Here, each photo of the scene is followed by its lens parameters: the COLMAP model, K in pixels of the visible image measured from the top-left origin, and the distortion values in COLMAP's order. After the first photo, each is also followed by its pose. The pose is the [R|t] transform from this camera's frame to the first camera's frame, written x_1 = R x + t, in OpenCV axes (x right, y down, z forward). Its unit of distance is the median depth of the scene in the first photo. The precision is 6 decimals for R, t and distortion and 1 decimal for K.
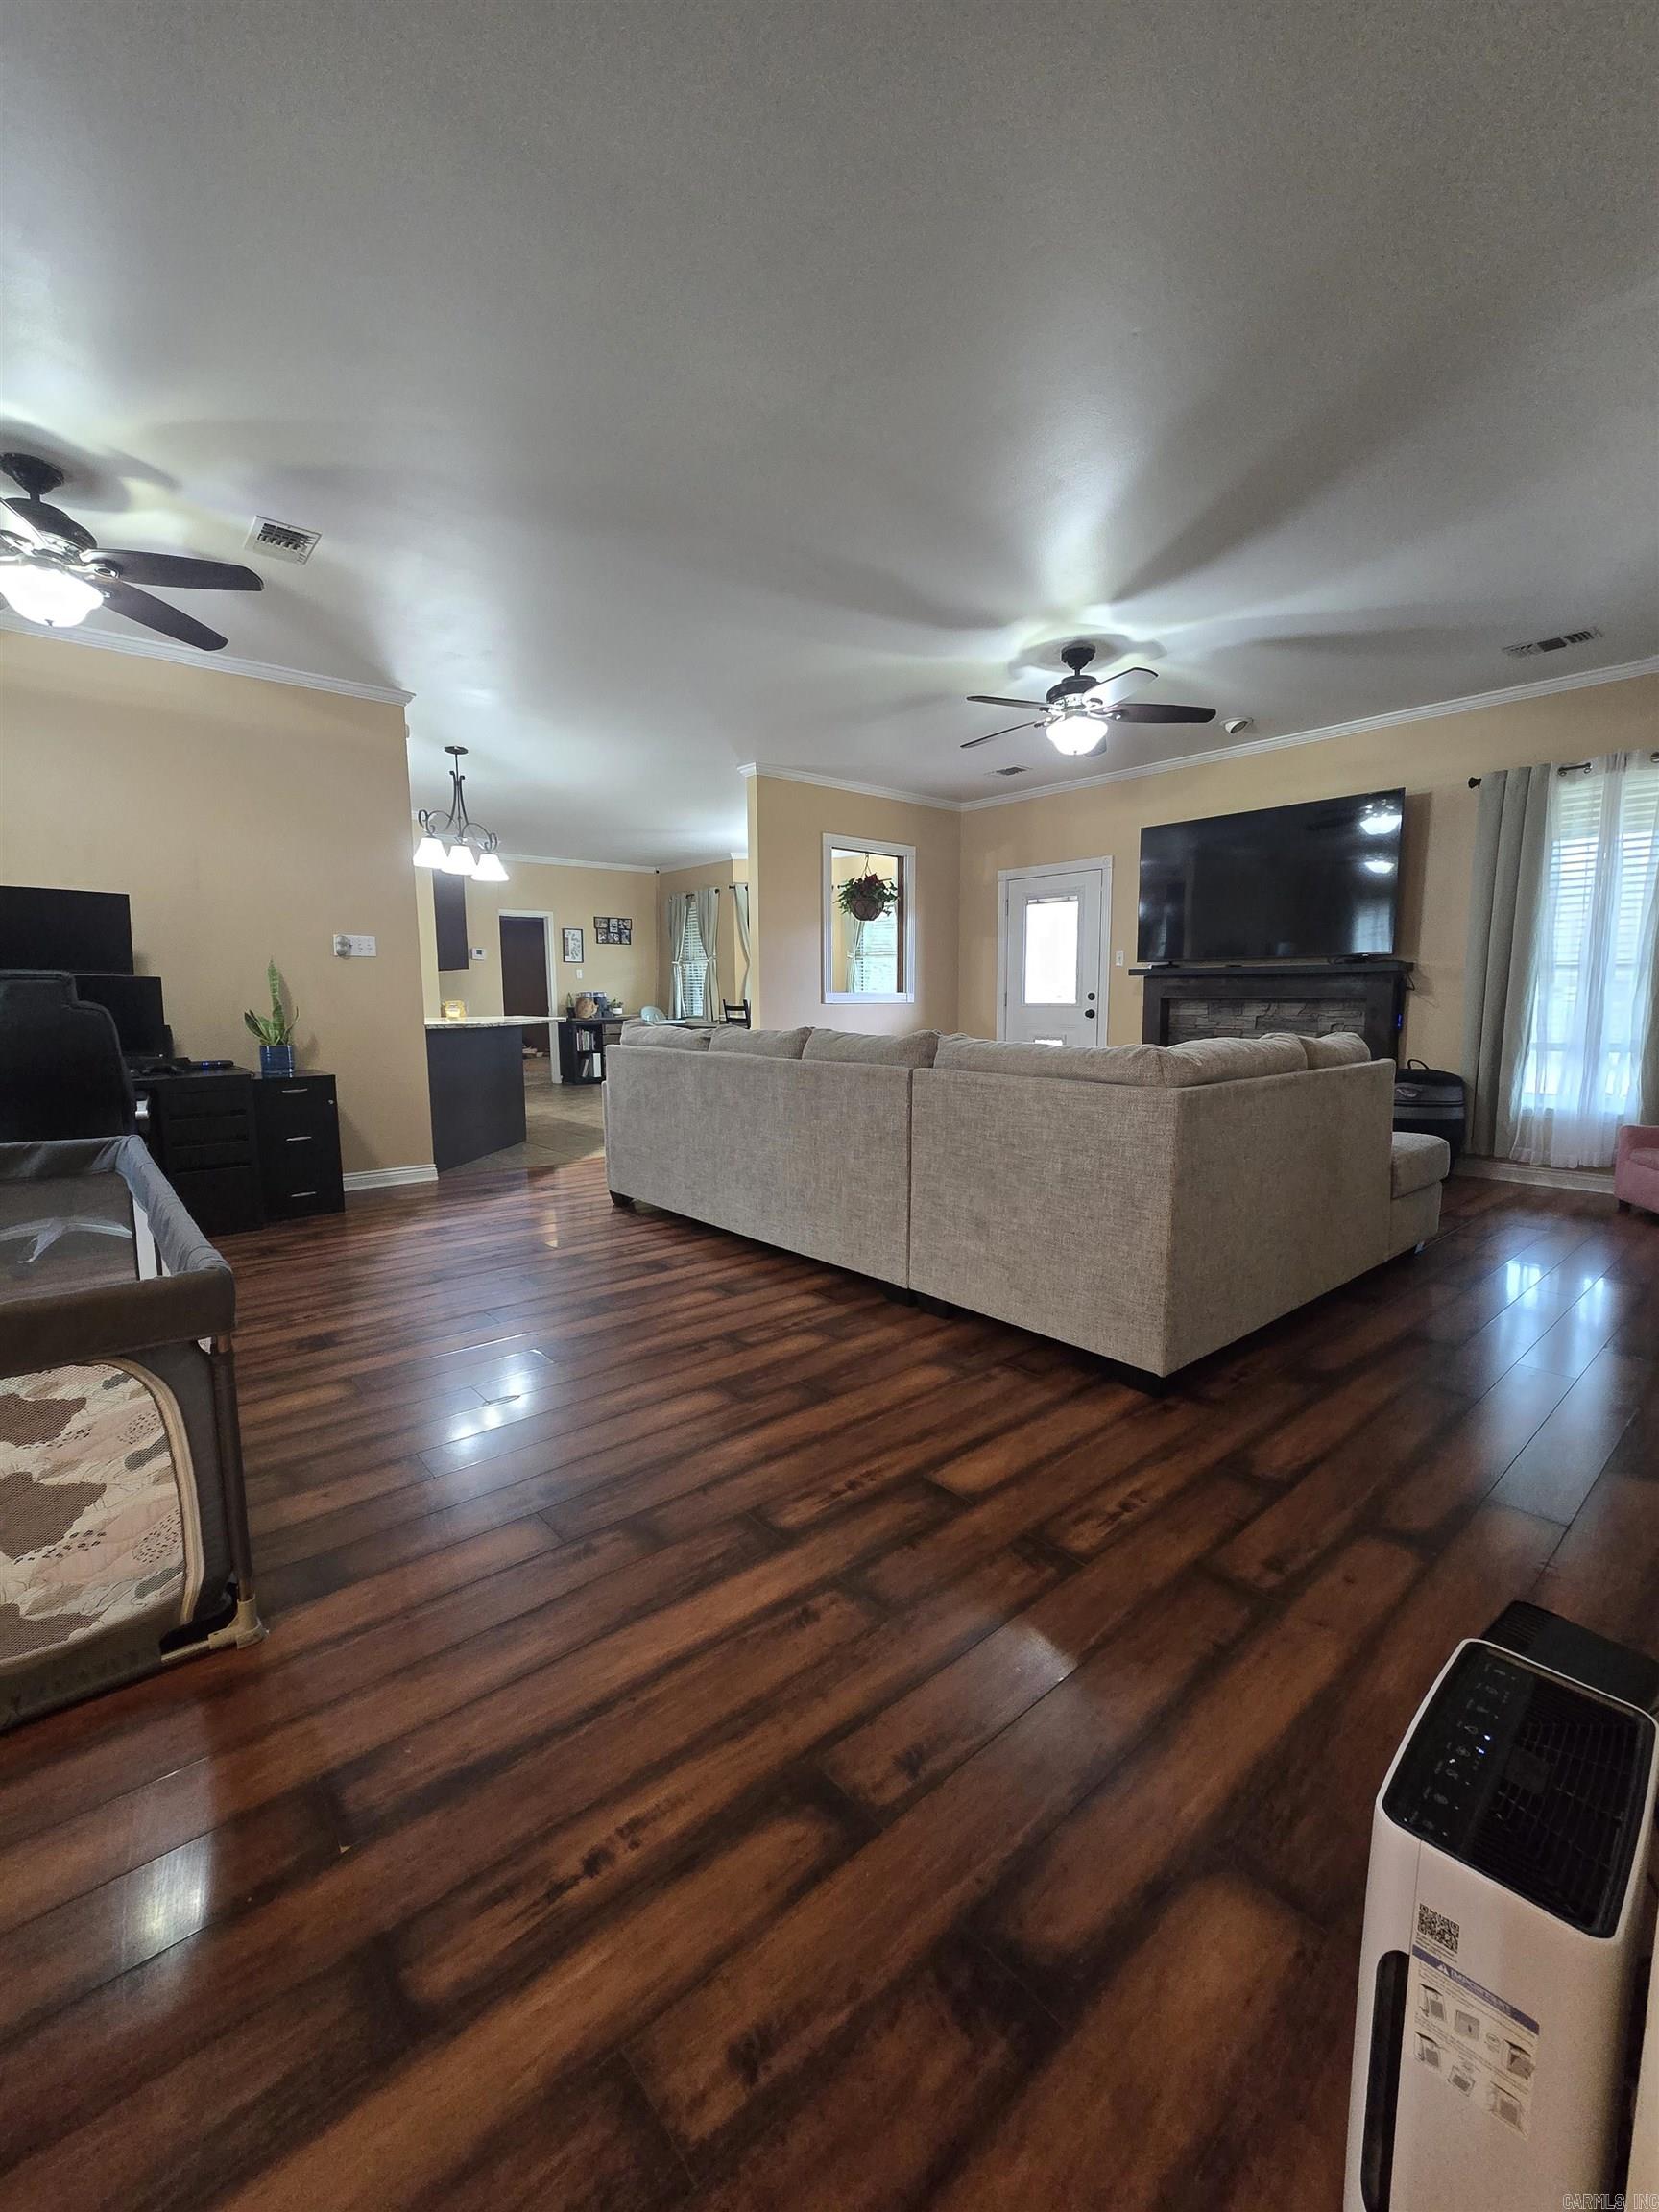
lens RADIAL K [[901.7, 0, 833.8], [0, 901.7, 1106.5], [0, 0, 1]] dist [-0.000410, -0.000353]
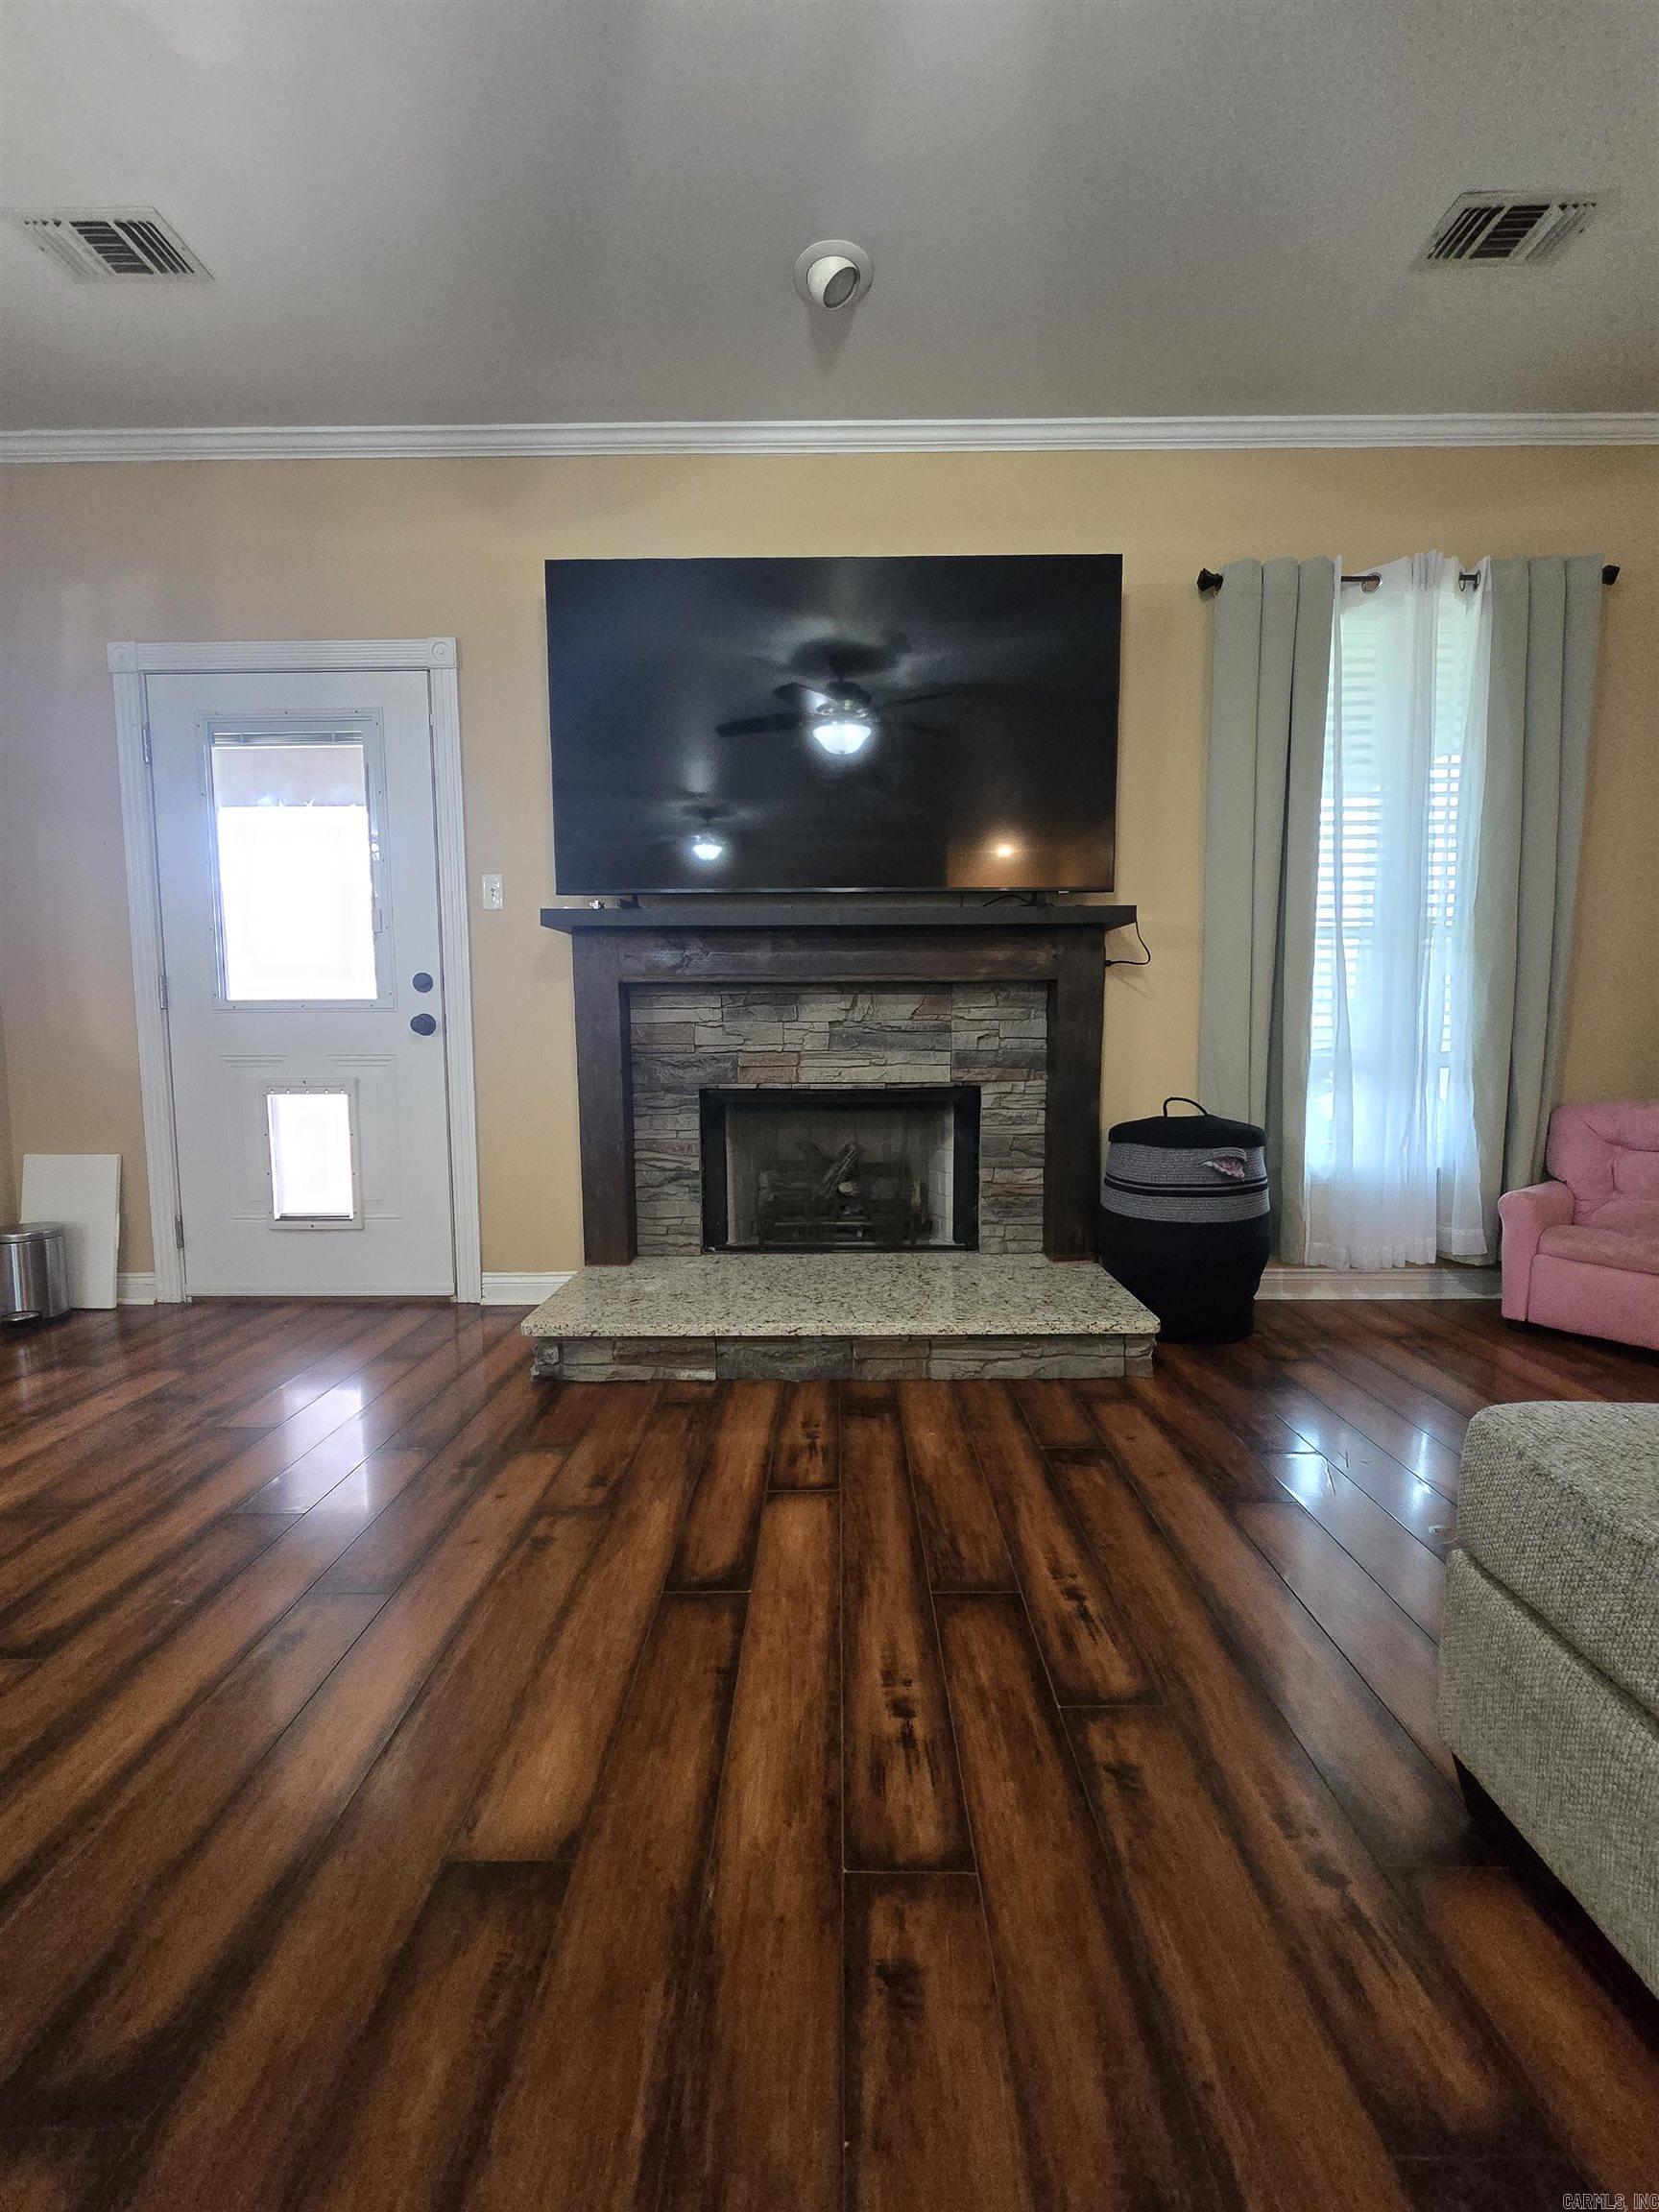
lens RADIAL K [[901.7, 0, 833.8], [0, 901.7, 1106.5], [0, 0, 1]] dist [-0.000410, -0.000353]
pose [[0.662805, -0.058360, 0.746514, 0.150971], [0.094881, 0.995468, -0.006420, -0.068618], [-0.742756, 0.075085, 0.665339, 0.890170]]
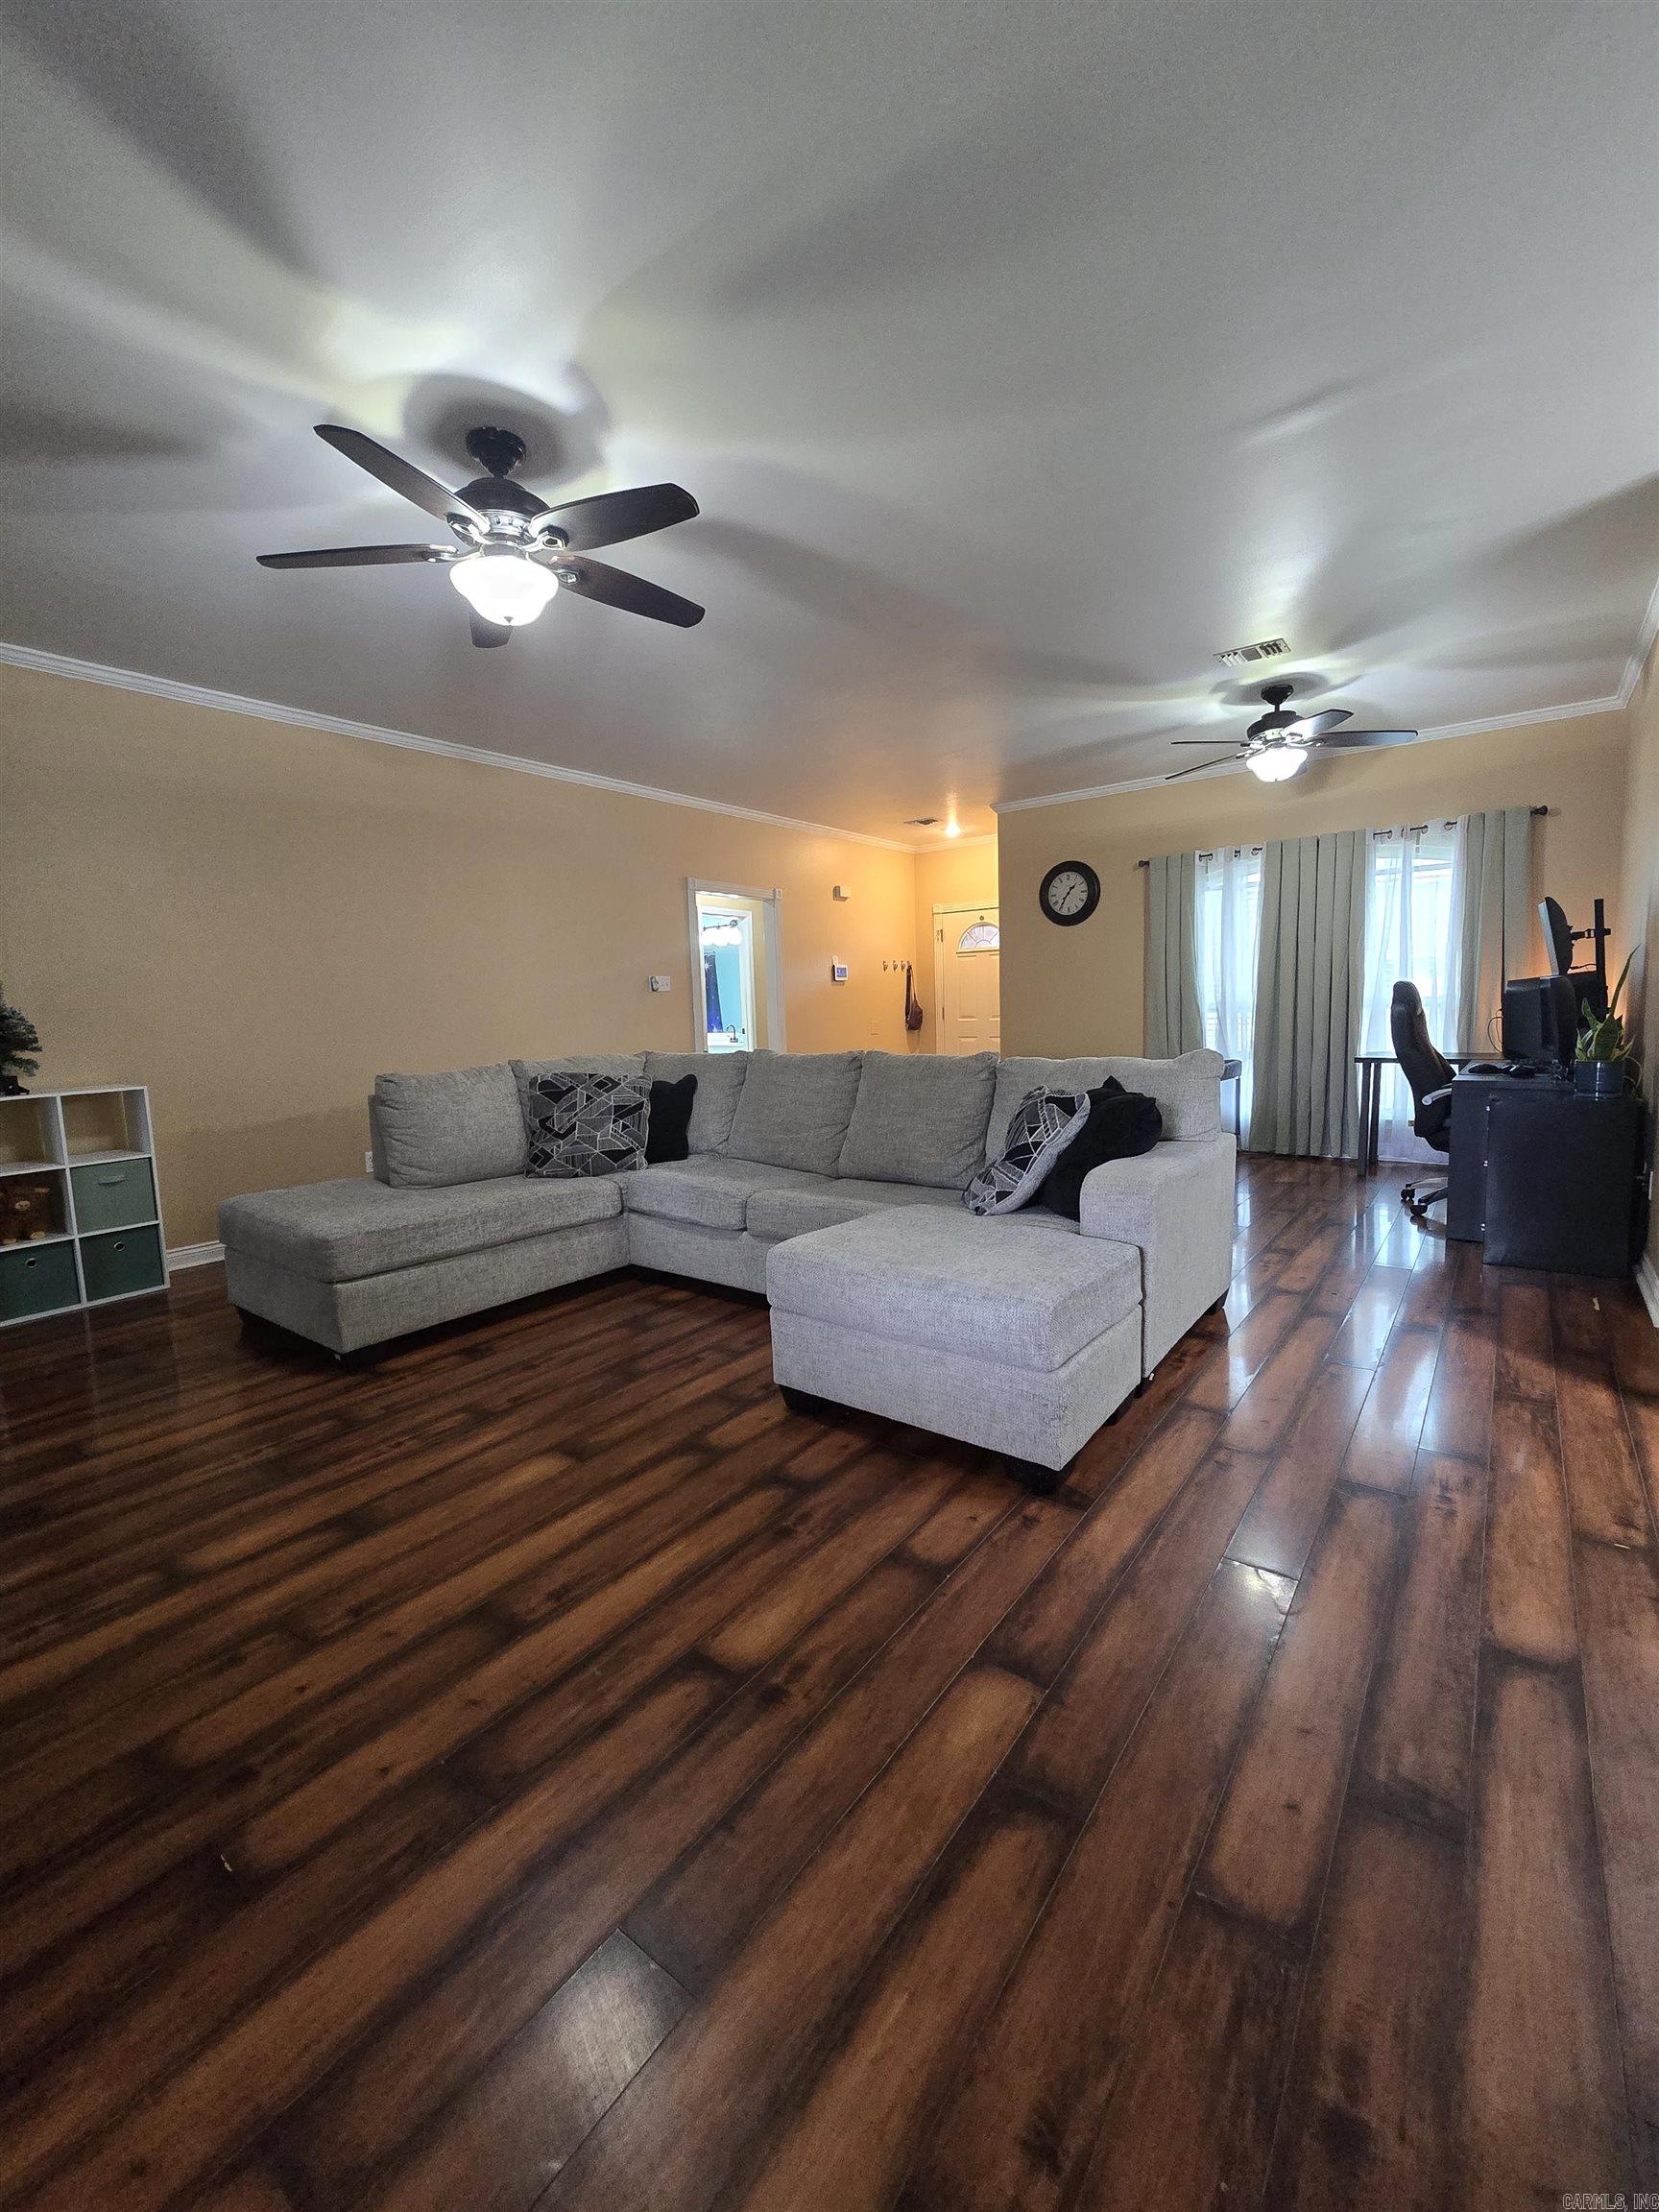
lens RADIAL K [[901.7, 0, 833.8], [0, 901.7, 1106.5], [0, 0, 1]] dist [-0.000410, -0.000353]
pose [[-0.976461, 0.058606, -0.207578, 0.191989], [0.009786, 0.973425, 0.228795, -0.205611], [0.215471, 0.221378, -0.951086, 1.552407]]
